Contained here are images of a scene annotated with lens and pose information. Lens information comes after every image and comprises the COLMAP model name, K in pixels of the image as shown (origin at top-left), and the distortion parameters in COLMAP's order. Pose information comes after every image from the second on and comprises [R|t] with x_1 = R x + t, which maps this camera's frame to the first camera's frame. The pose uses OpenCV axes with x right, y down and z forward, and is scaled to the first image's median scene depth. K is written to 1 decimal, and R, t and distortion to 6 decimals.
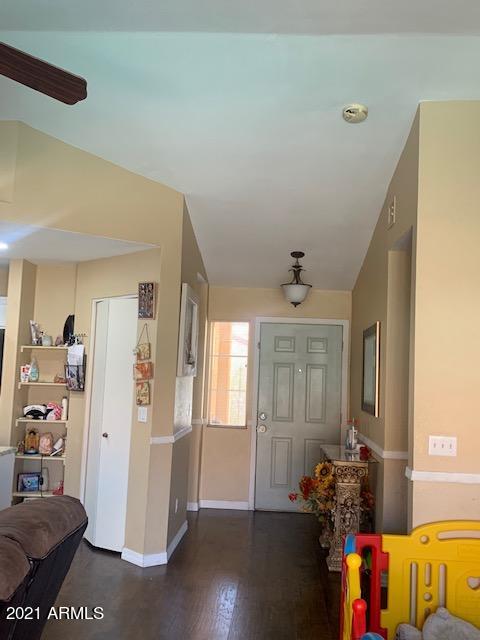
lens RADIAL K [[692.4, 0, 240.9], [0, 692.4, 316.9], [0, 0, 1]] dist [0.053155, 0.000000]
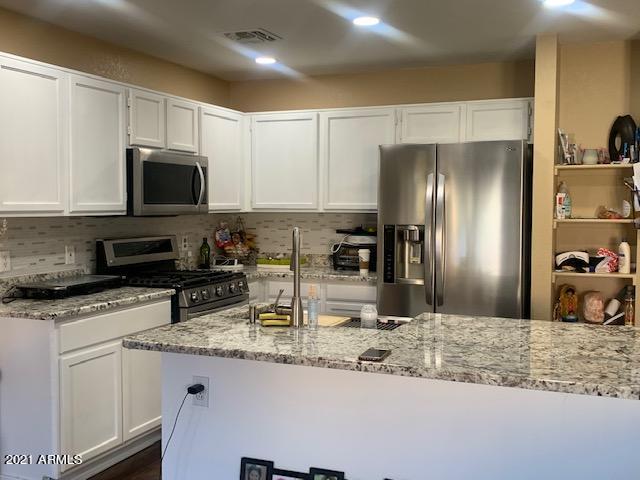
lens RADIAL K [[692.4, 0, 321.9], [0, 692.4, 242.2], [0, 0, 1]] dist [0.053155, 0.000000]
pose [[0.940142, -0.021949, -0.340077, -0.300525], [0.067880, 0.989988, 0.123759, 0.015996], [0.333955, -0.139435, 0.932219, 0.282354]]
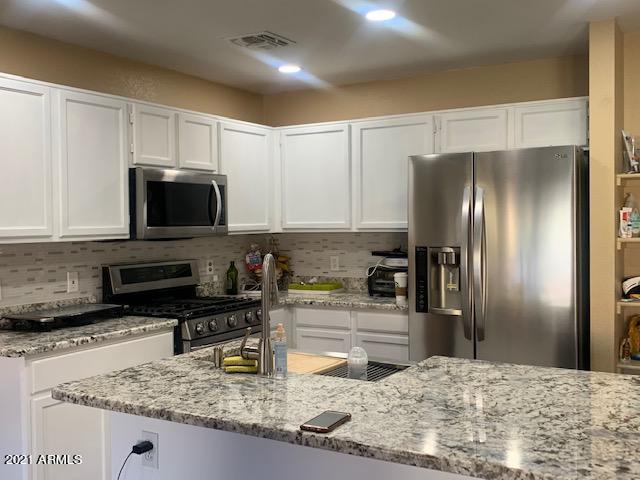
lens RADIAL K [[692.4, 0, 310.6], [0, 692.4, 239.0], [0, 0, 1]] dist [0.053155, 0.000000]
pose [[0.879766, -0.041209, -0.473618, -0.267956], [0.091621, 0.992257, 0.083856, 0.022844], [0.466495, -0.117167, 0.876729, 0.377160]]
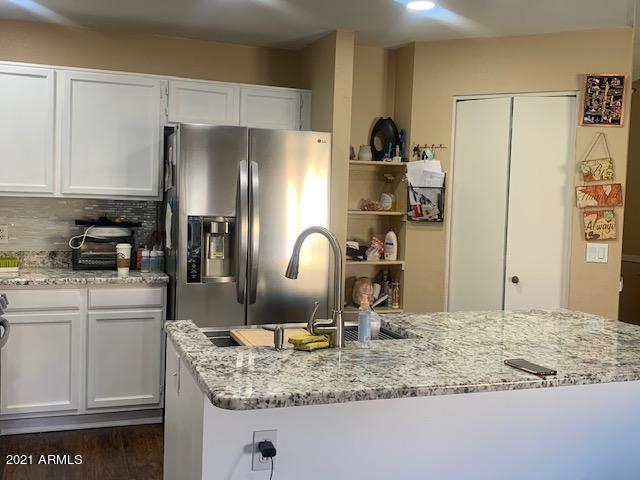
lens RADIAL K [[692.4, 0, 320.8], [0, 692.4, 236.2], [0, 0, 1]] dist [0.053155, 0.000000]
pose [[0.920061, -0.037014, 0.390022, -0.614452], [-0.027082, 0.987137, 0.157568, 0.008636], [-0.390838, -0.155535, 0.907224, 0.363749]]
